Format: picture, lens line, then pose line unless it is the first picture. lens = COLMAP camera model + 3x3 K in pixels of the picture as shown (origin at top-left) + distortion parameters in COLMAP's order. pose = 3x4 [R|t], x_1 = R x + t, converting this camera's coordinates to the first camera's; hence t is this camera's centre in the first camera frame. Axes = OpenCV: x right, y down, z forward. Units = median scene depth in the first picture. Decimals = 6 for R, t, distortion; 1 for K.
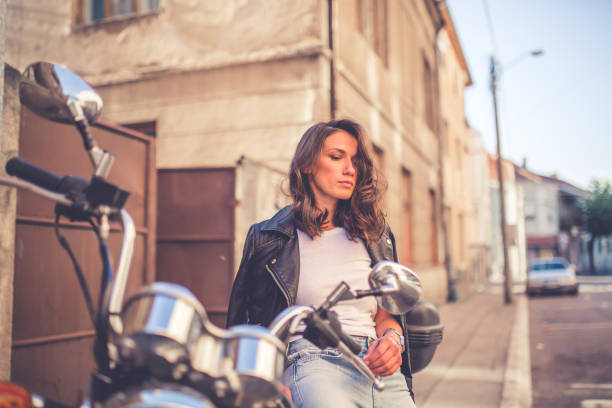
lens RADIAL K [[598.5, 0, 306.0], [0, 598.5, 204.0], [0, 0, 1]] dist [-0.076340, 0.118248]
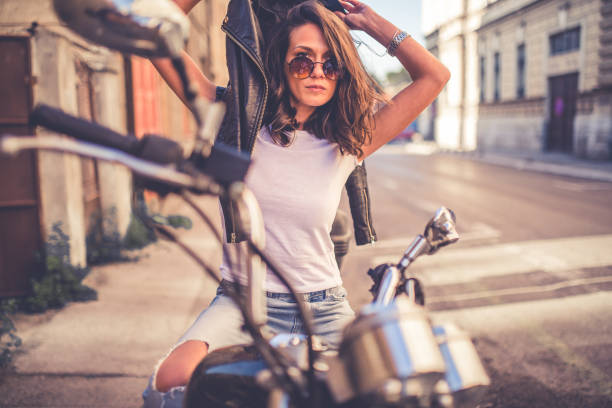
lens RADIAL K [[586.6, 0, 306.0], [0, 586.6, 204.0], [0, 0, 1]] dist [-0.072613, 0.108479]
pose [[0.913744, -0.065451, 0.400984, -0.074751], [-0.028383, 0.974245, 0.223700, -0.019024], [-0.405298, -0.215785, 0.888352, 0.042708]]
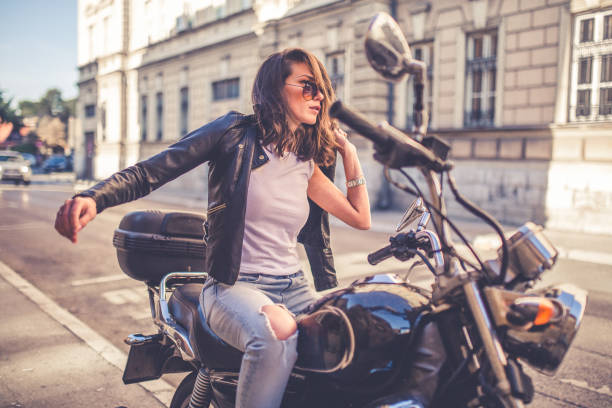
lens RADIAL K [[608.6, 0, 314.5], [0, 608.6, 204.2], [0, 0, 1]] dist [-0.038907, 0.017982]
pose [[0.528342, -0.030807, 0.848472, -0.194733], [-0.117581, 0.987057, 0.109056, -0.005041], [-0.840850, -0.157383, 0.517882, 0.072591]]
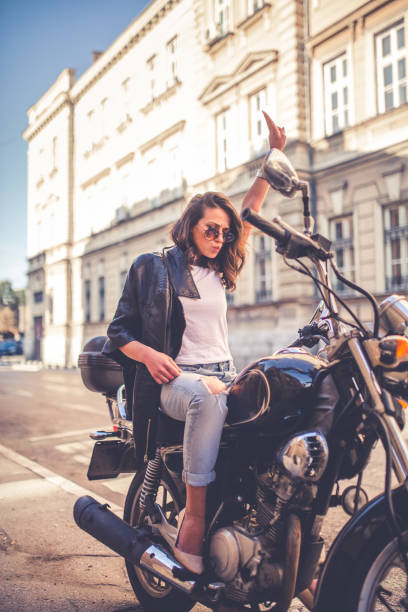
lens RADIAL K [[586.6, 0, 204.0], [0, 586.6, 306.0], [0, 0, 1]] dist [-0.072613, 0.108479]
pose [[0.591402, 0.054204, 0.804553, -0.234034], [-0.074991, 0.997111, -0.012053, 0.020836], [-0.802883, -0.053206, 0.593758, 0.039932]]
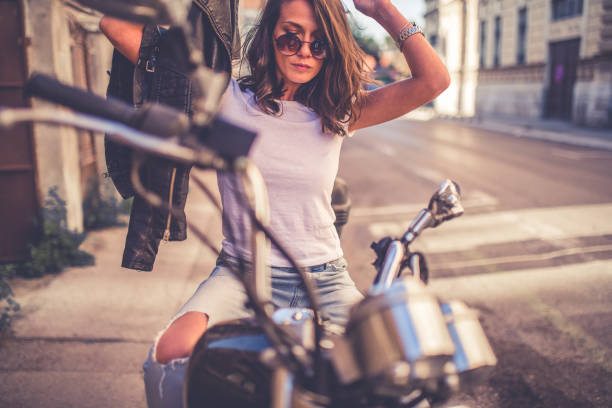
lens RADIAL K [[586.6, 0, 306.0], [0, 586.6, 204.0], [0, 0, 1]] dist [-0.072613, 0.108479]
pose [[0.911950, -0.081904, 0.402044, -0.074909], [-0.037942, 0.958840, 0.281399, -0.020045], [-0.408544, -0.271876, 0.871307, 0.046410]]
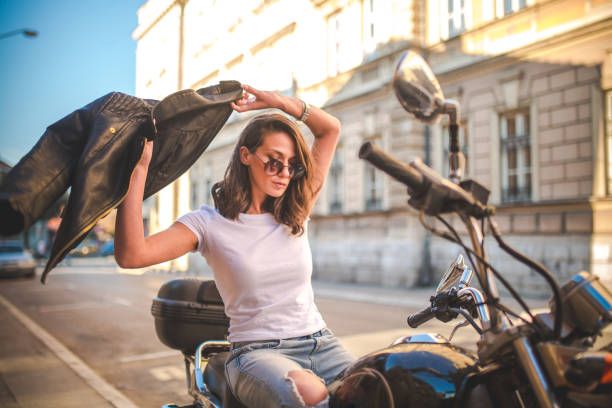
lens RADIAL K [[586.6, 0, 306.0], [0, 586.6, 204.0], [0, 0, 1]] dist [-0.072613, 0.108479]
pose [[0.599244, 0.071482, 0.797369, -0.182139], [-0.094445, 0.995363, -0.018254, 0.002918], [-0.794976, -0.064368, 0.603216, 0.076630]]
